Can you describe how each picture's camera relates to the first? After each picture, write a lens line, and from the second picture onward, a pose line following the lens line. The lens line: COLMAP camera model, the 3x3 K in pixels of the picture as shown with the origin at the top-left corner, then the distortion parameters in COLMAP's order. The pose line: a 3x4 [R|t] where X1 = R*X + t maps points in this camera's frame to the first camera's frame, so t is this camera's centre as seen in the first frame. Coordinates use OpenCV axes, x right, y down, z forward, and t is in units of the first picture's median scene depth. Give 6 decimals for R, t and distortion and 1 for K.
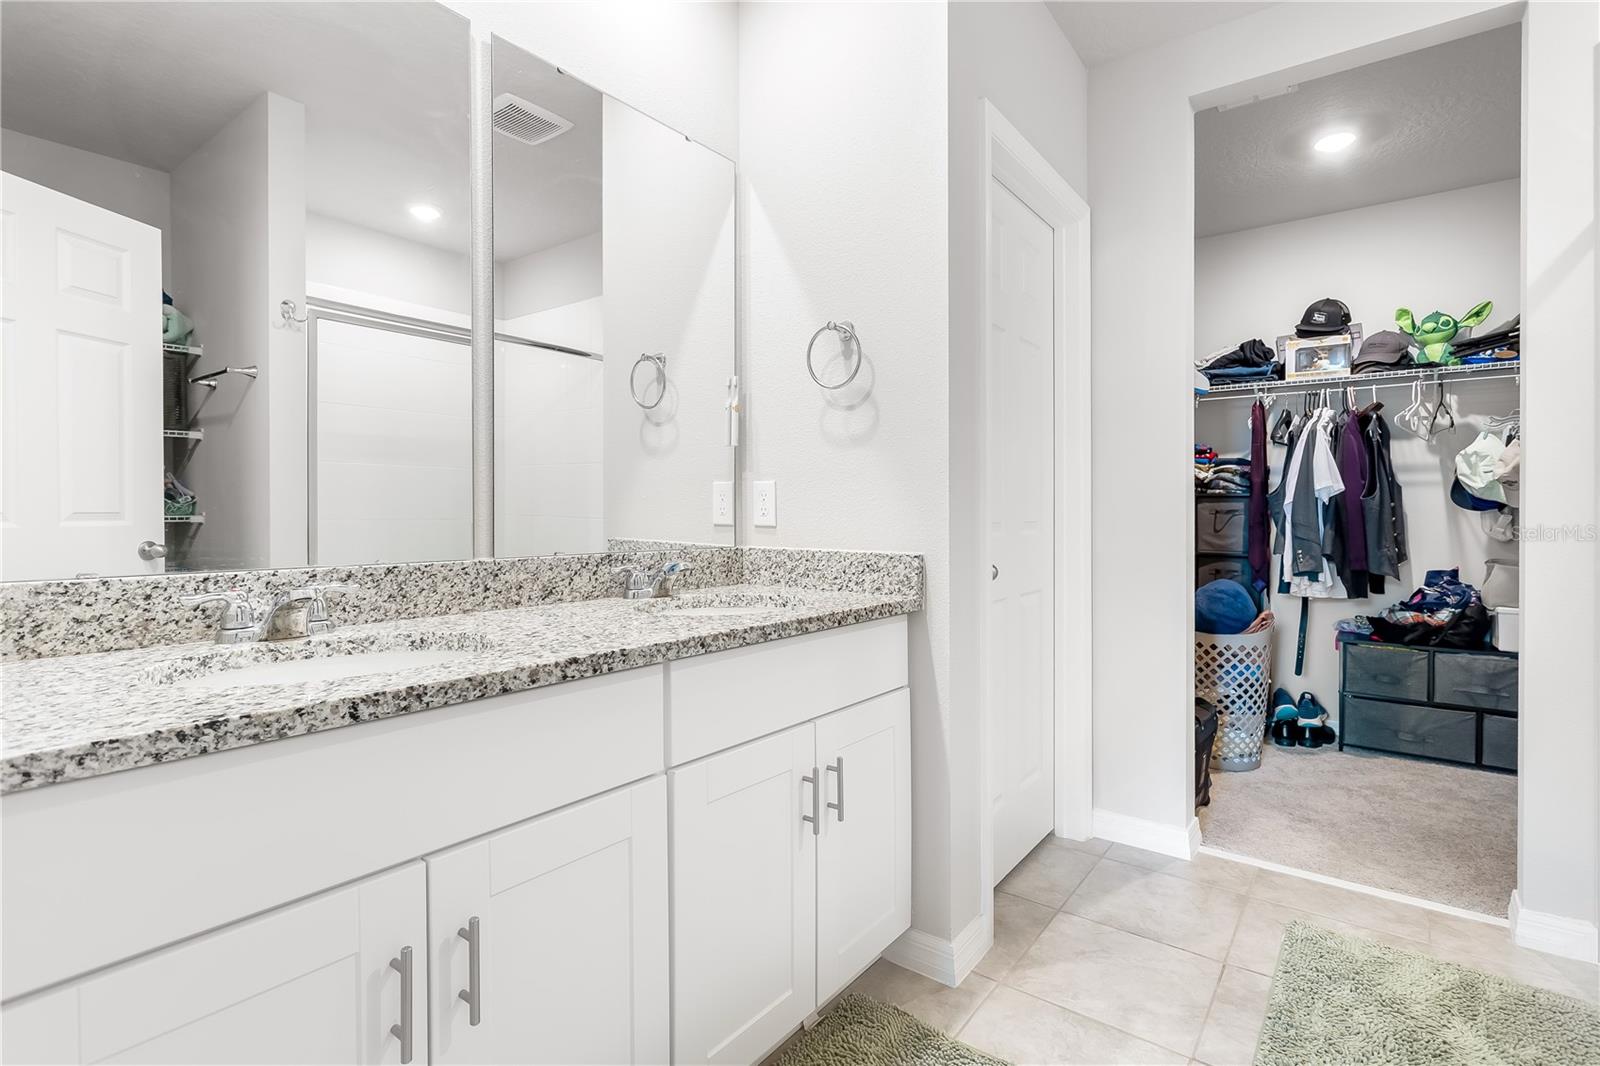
lens RADIAL K [[765.2, 0, 804.5], [0, 765.2, 508.6], [0, 0, 1]] dist [0.000048, -0.000333]
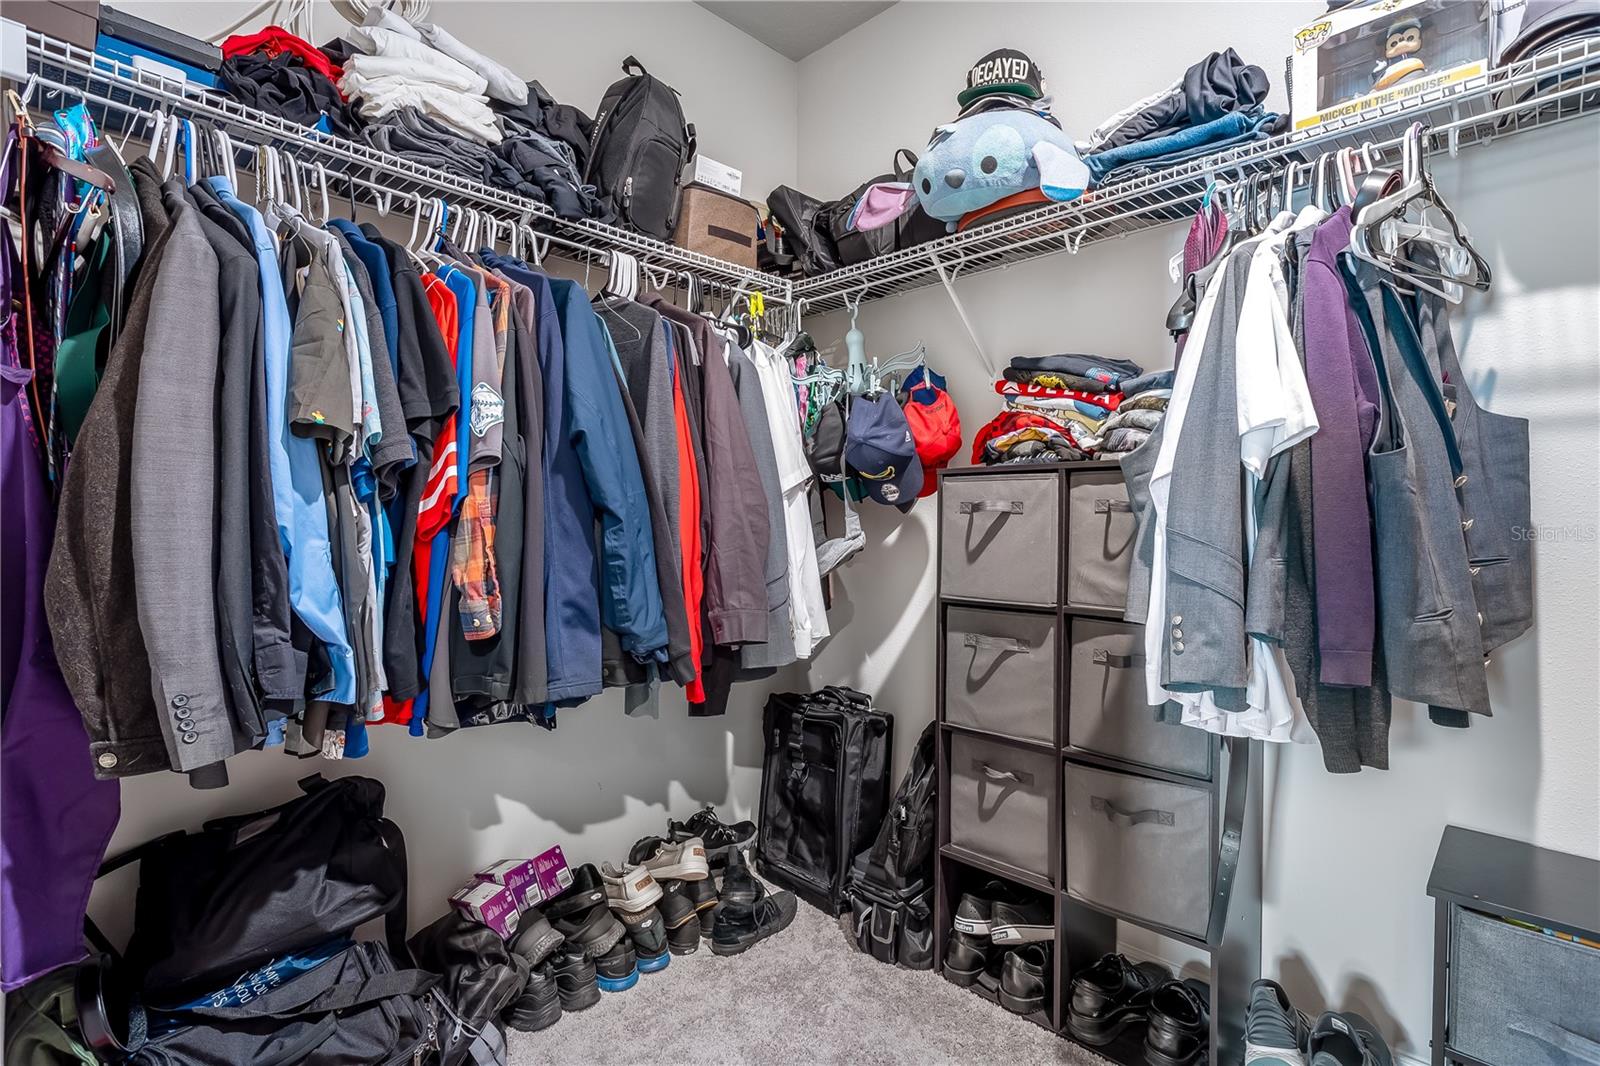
lens RADIAL K [[757.6, 0, 798.9], [0, 757.6, 527.8], [0, 0, 1]] dist [-0.000712, 0.000528]
pose [[0.991549, -0.001642, -0.129725, 0.474782], [0.003651, 0.999877, 0.015245, 0.009359], [0.129684, -0.015590, 0.991433, 0.655847]]
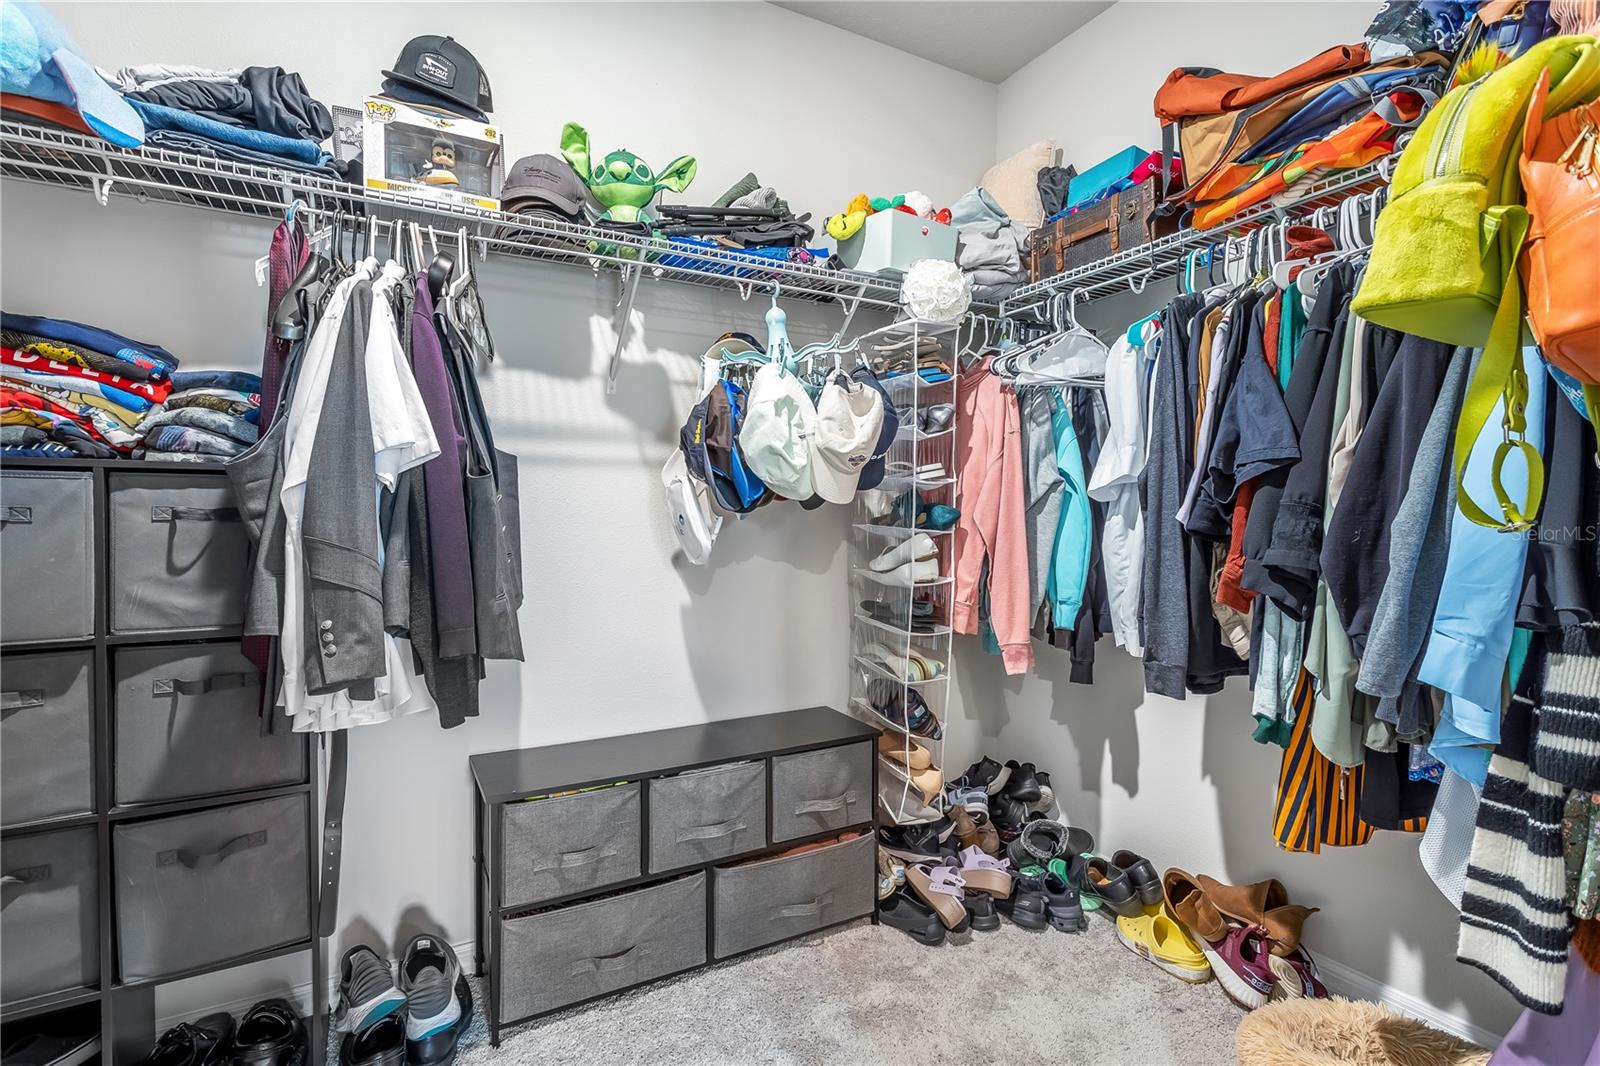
lens RADIAL K [[765.2, 0, 798.1], [0, 765.2, 524.7], [0, 0, 1]] dist [0.000048, -0.000333]
pose [[0.400497, -0.010952, 0.916232, 0.369861], [0.006087, 0.999938, 0.009292, 0.007990], [-0.916278, 0.001856, 0.400539, 0.667441]]
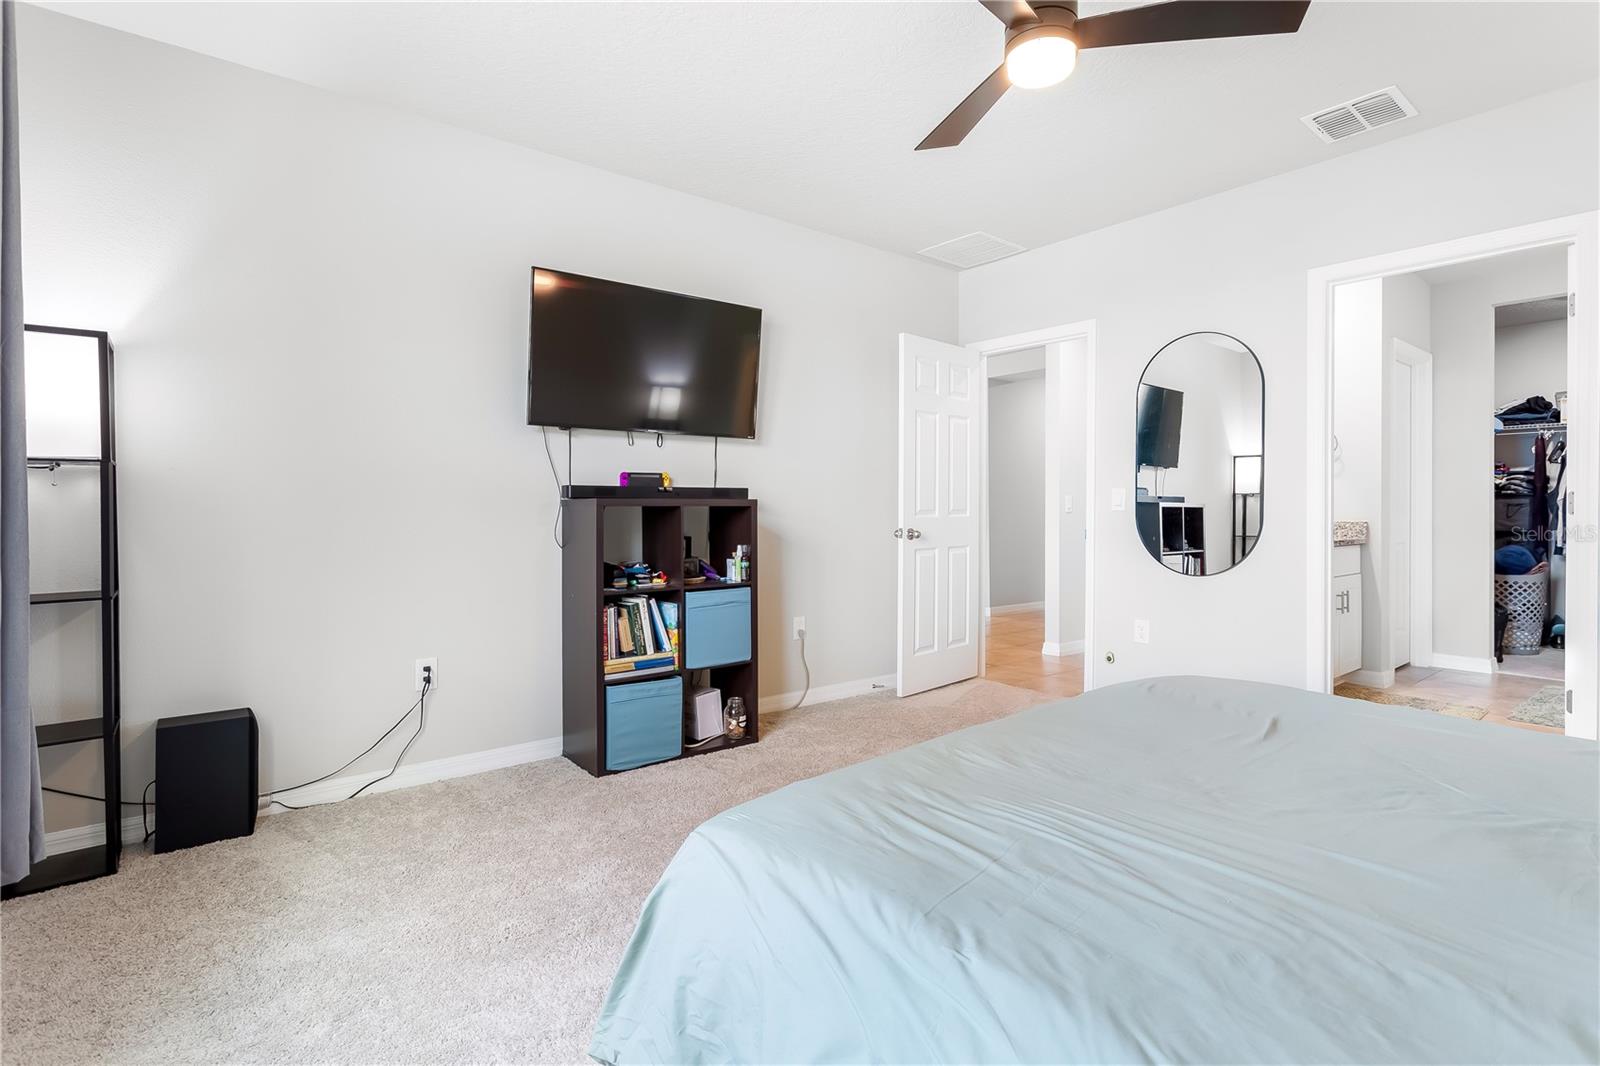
lens RADIAL K [[765.2, 0, 811.6], [0, 765.2, 507.0], [0, 0, 1]] dist [0.000048, -0.000333]
pose [[0.968335, -0.001817, -0.249649, -0.522255], [0.003184, 0.999982, 0.005071, -0.004041], [0.249636, -0.005705, 0.968323, -1.005713]]
